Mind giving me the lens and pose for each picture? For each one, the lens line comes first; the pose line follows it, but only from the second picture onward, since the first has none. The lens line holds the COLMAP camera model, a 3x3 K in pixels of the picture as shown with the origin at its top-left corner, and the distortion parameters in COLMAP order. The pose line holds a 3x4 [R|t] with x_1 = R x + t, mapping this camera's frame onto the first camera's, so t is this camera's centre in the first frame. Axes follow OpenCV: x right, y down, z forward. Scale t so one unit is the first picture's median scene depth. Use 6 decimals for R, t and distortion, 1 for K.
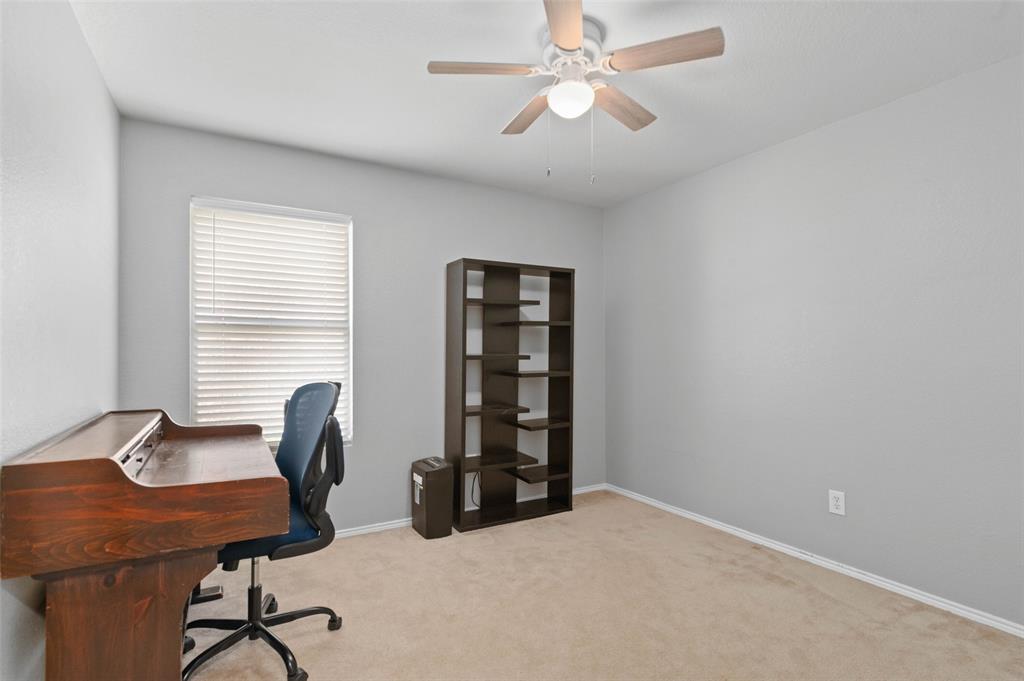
lens RADIAL K [[493.0, 0, 513.0], [0, 493.0, 344.9], [0, 0, 1]] dist [-0.004709, 0.002039]
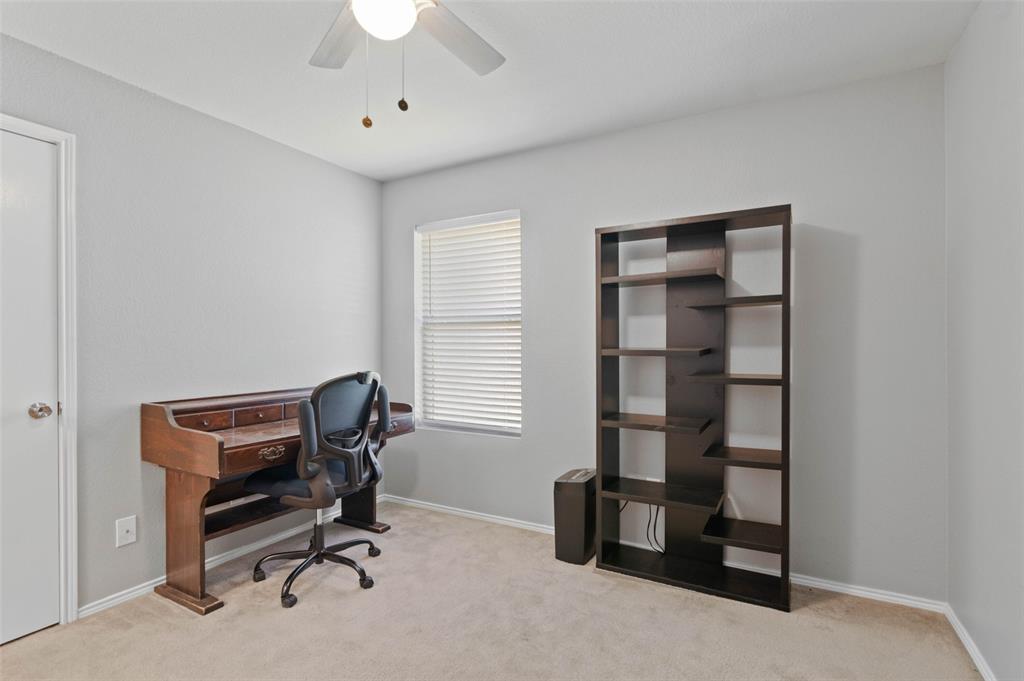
lens RADIAL K [[493.0, 0, 512.4], [0, 493.0, 347.3], [0, 0, 1]] dist [-0.004709, 0.002039]
pose [[0.507962, -0.003567, -0.861372, 0.466205], [0.008068, 0.999967, 0.000617, 0.015773], [0.861342, -0.007263, 0.507974, 0.424031]]
